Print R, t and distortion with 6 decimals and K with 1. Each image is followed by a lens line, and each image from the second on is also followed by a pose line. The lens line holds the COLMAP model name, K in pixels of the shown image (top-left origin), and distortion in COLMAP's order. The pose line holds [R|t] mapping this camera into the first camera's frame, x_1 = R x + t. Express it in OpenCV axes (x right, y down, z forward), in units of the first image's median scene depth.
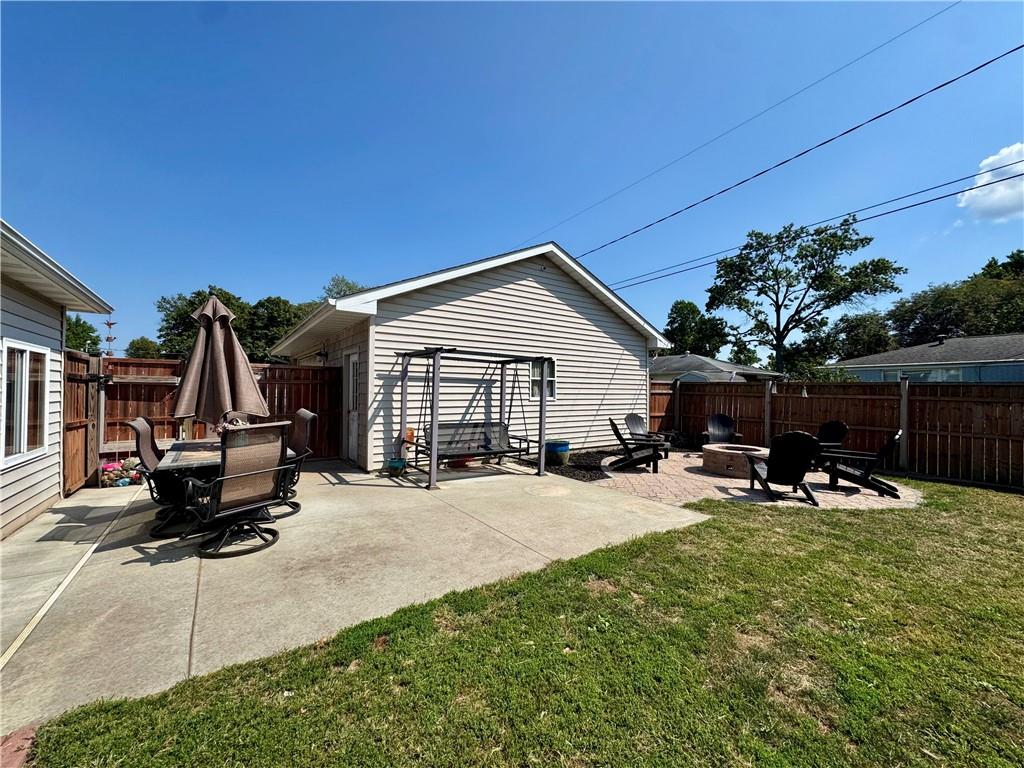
lens RADIAL K [[411.3, 0, 507.9], [0, 411.3, 383.0], [0, 0, 1]] dist [-0.002242, -0.000380]
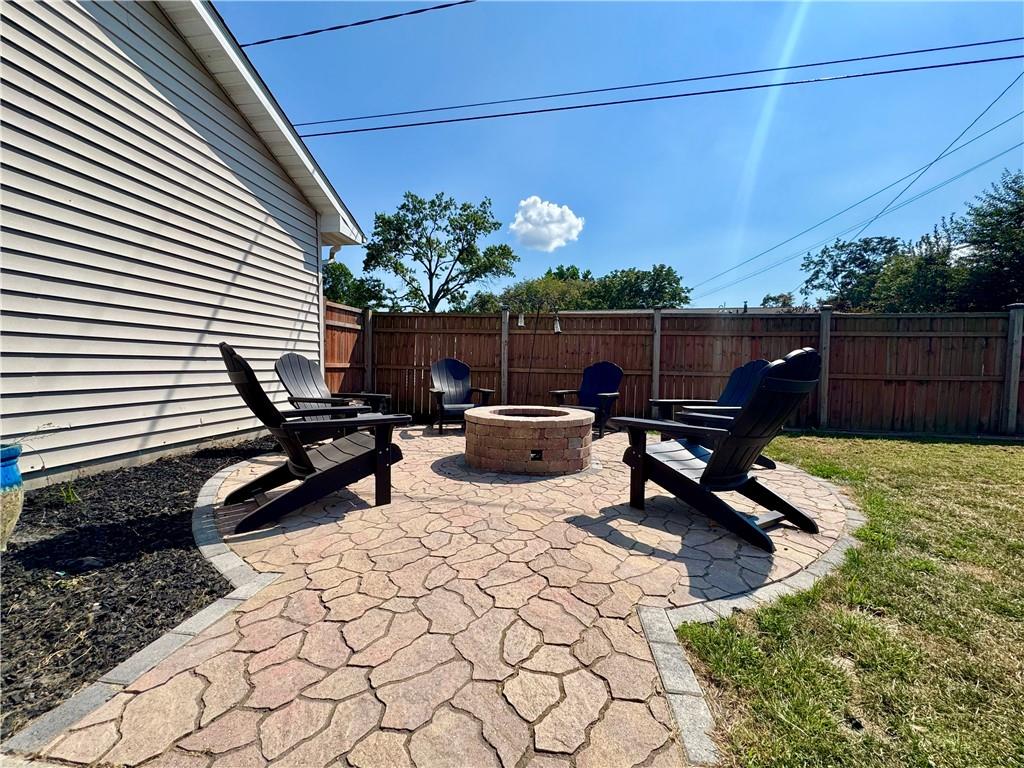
lens RADIAL K [[411.3, 0, 506.5], [0, 411.3, 385.1], [0, 0, 1]] dist [-0.002242, -0.000380]
pose [[0.692177, -0.037713, 0.720742, 0.039197], [-0.014110, 0.997736, 0.065757, 0.020388], [-0.721590, -0.055686, 0.690078, 0.146074]]
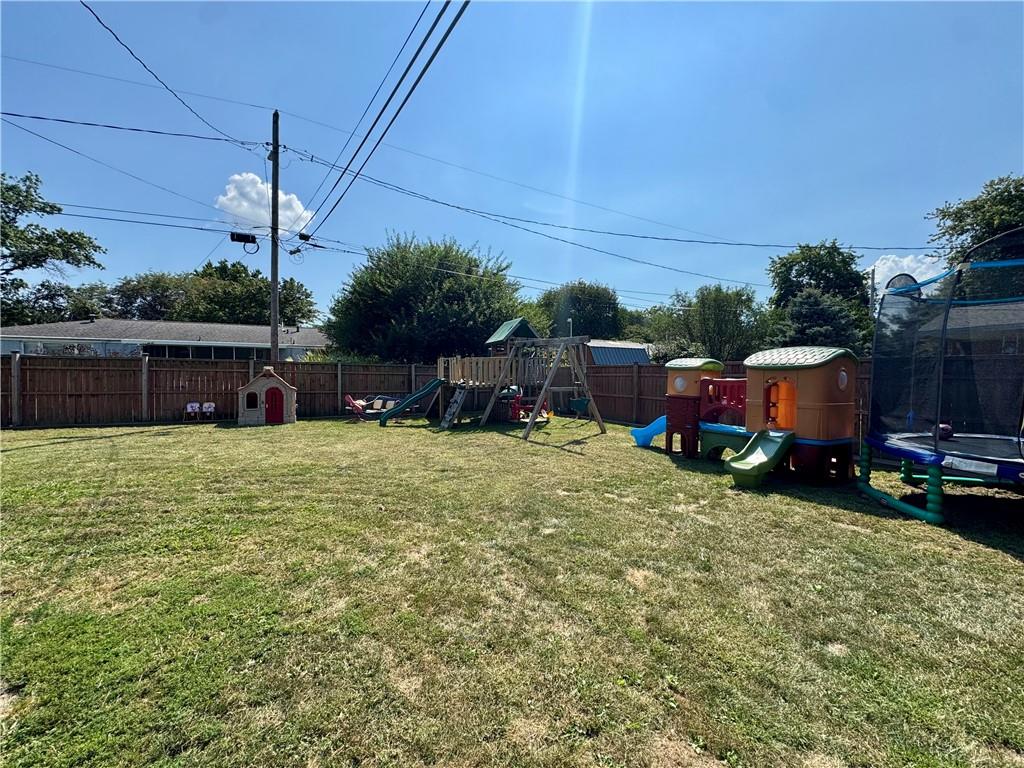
lens RADIAL K [[411.3, 0, 513.9], [0, 411.3, 383.5], [0, 0, 1]] dist [-0.002242, -0.000380]
pose [[0.156252, -0.039355, 0.986933, 0.053127], [-0.029718, 0.998566, 0.044524, -0.003499], [-0.987270, -0.036287, 0.154858, -0.228389]]
